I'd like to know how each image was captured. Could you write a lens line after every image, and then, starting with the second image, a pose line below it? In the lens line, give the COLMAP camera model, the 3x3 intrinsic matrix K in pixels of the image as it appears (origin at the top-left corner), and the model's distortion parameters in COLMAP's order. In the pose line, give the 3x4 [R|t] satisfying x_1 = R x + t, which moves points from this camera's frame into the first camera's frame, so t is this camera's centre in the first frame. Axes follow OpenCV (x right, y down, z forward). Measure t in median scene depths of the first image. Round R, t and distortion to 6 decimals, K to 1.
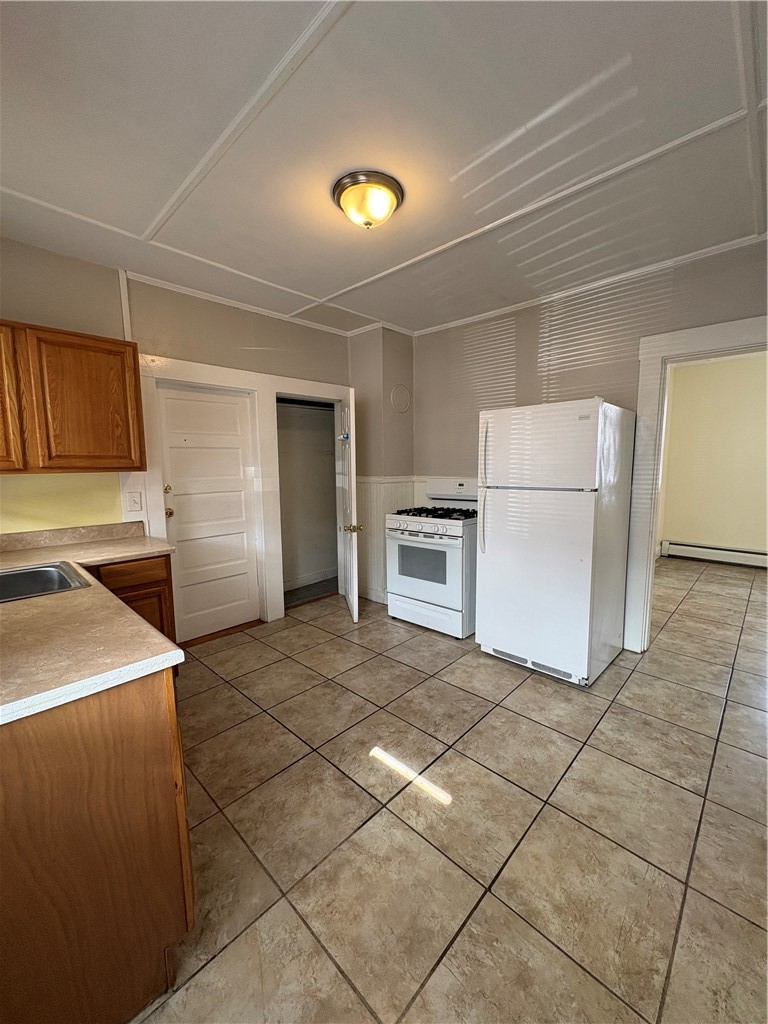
lens RADIAL K [[406.5, 0, 387.6], [0, 406.5, 510.3], [0, 0, 1]] dist [-0.000349, 0.000744]
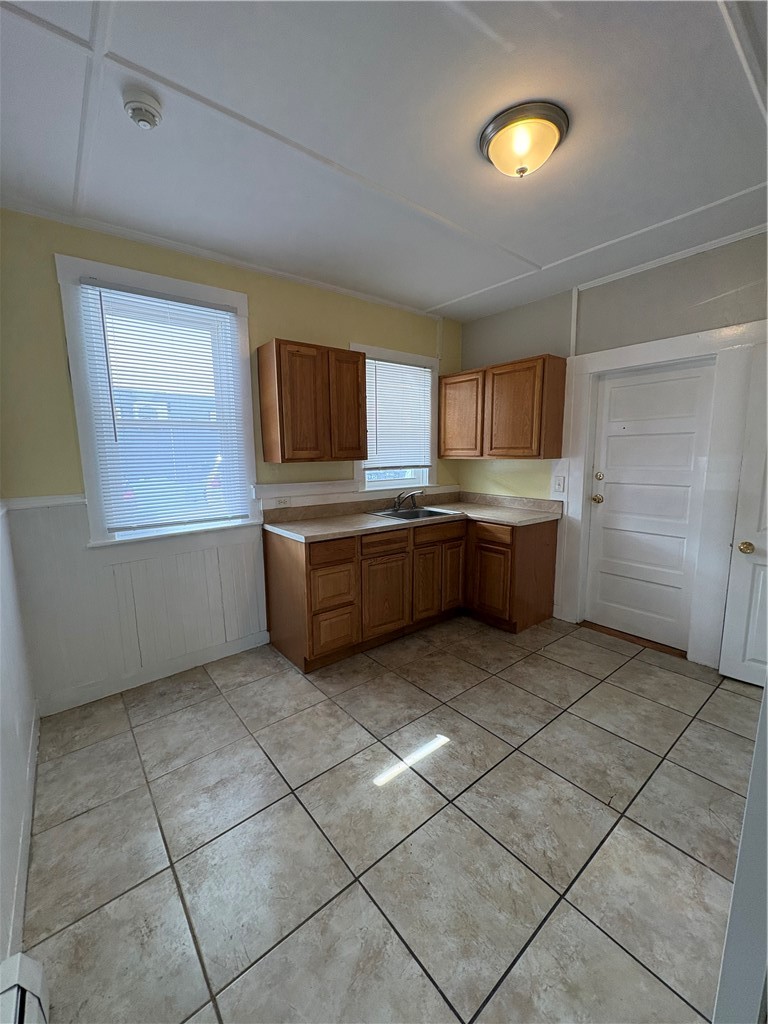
lens RADIAL K [[406.5, 0, 378.4], [0, 406.5, 510.6], [0, 0, 1]] dist [-0.000349, 0.000744]
pose [[-0.133018, 0.152925, -0.979245, 0.923419], [-0.101916, 0.980677, 0.166992, -0.130794], [0.985860, 0.122013, -0.114862, 0.900243]]
